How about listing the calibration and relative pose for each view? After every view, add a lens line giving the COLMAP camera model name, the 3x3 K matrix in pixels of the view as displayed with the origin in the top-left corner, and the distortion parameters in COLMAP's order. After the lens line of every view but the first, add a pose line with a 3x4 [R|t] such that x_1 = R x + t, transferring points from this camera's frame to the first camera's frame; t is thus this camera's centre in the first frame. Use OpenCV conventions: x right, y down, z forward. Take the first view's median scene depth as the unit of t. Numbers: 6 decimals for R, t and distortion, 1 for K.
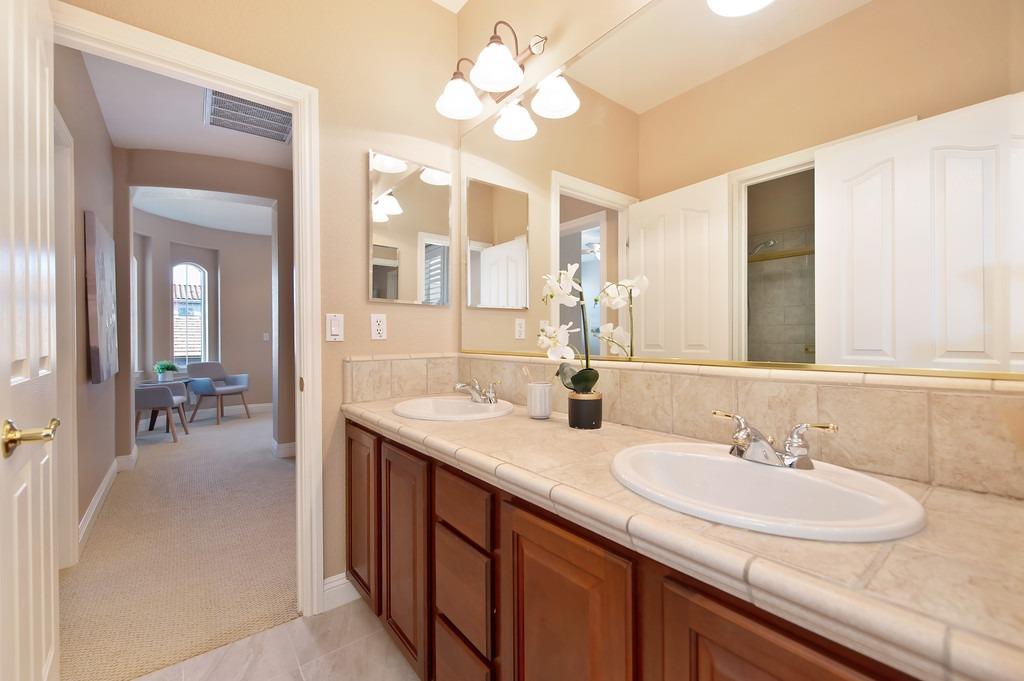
lens RADIAL K [[423.0, 0, 513.4], [0, 423.0, 340.9], [0, 0, 1]] dist [0.002662, -0.000353]
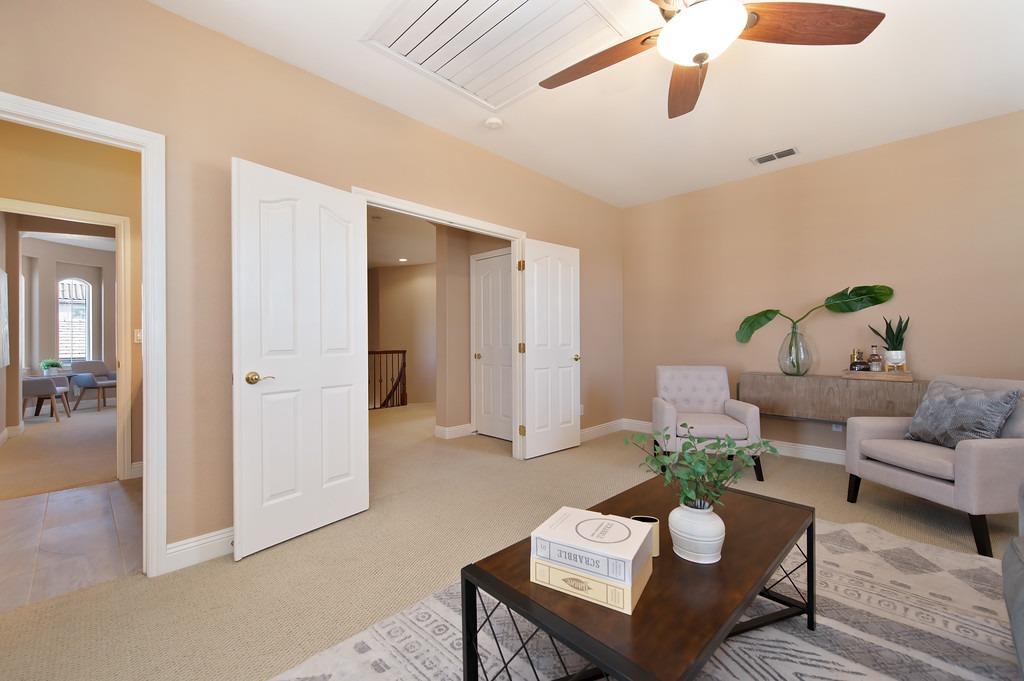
lens RADIAL K [[423.0, 0, 510.6], [0, 423.0, 339.6], [0, 0, 1]] dist [0.002662, -0.000353]
pose [[0.991718, -0.000428, 0.128430, 0.350525], [0.001477, 0.999966, -0.008078, 0.001169], [-0.128422, 0.008201, 0.991686, -0.398555]]
